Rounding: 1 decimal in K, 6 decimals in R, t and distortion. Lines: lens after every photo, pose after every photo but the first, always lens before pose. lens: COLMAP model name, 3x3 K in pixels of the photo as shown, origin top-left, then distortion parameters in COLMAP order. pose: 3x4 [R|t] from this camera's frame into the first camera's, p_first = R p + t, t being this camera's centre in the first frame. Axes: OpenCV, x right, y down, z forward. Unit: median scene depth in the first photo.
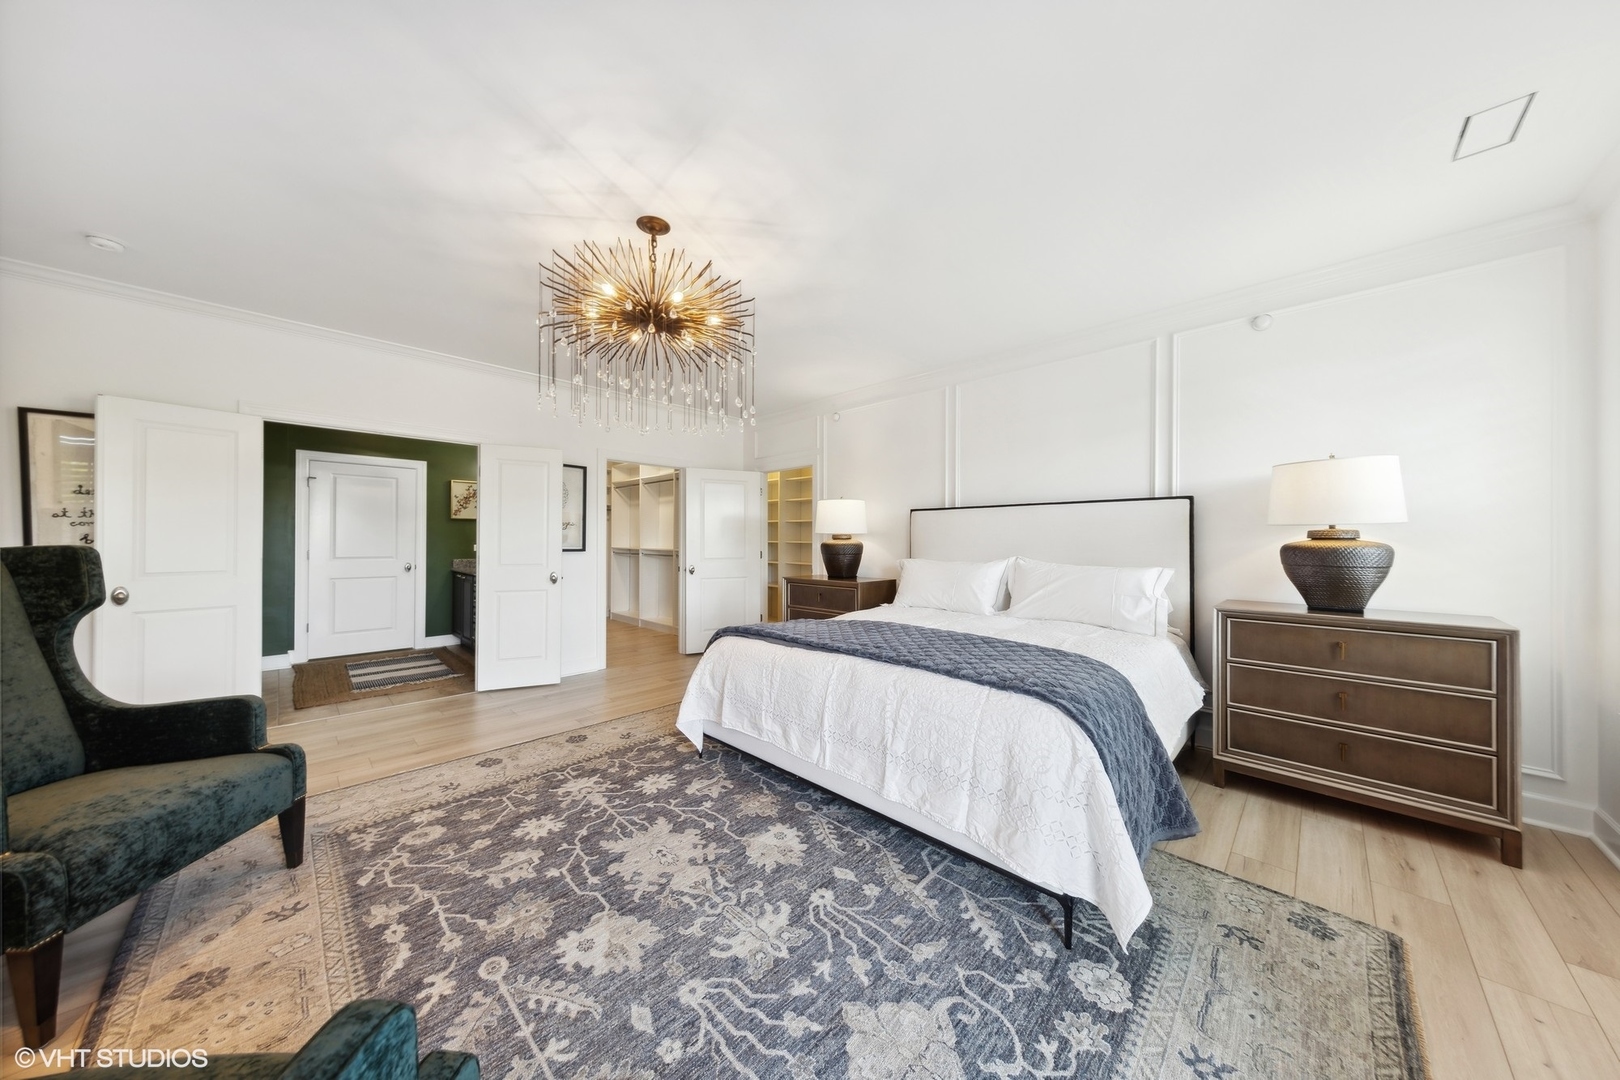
lens RADIAL K [[519.5, 0, 816.9], [0, 519.5, 531.4], [0, 0, 1]] dist [0.000517, -0.000017]
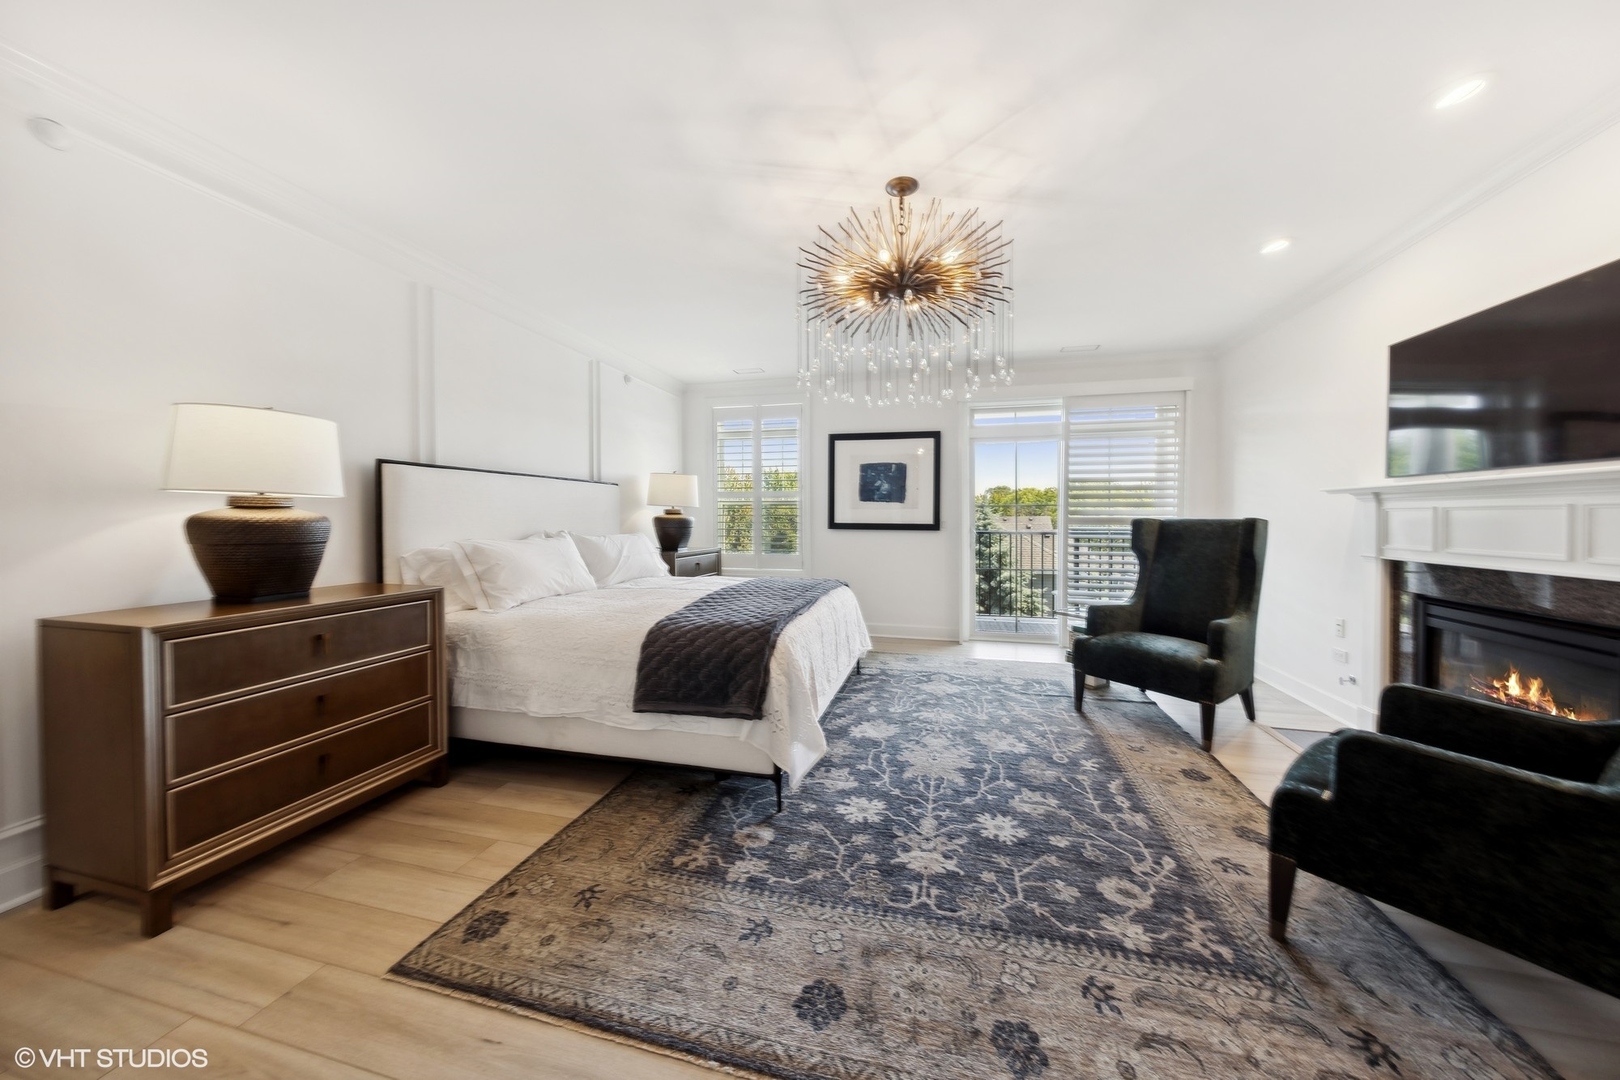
lens RADIAL K [[519.5, 0, 816.9], [0, 519.5, 531.4], [0, 0, 1]] dist [0.000517, -0.000017]
pose [[-0.489020, -0.025001, 0.871914, -1.192388], [-0.012611, 0.999687, 0.021592, 0.028257], [-0.872181, -0.000437, -0.489182, 1.773972]]
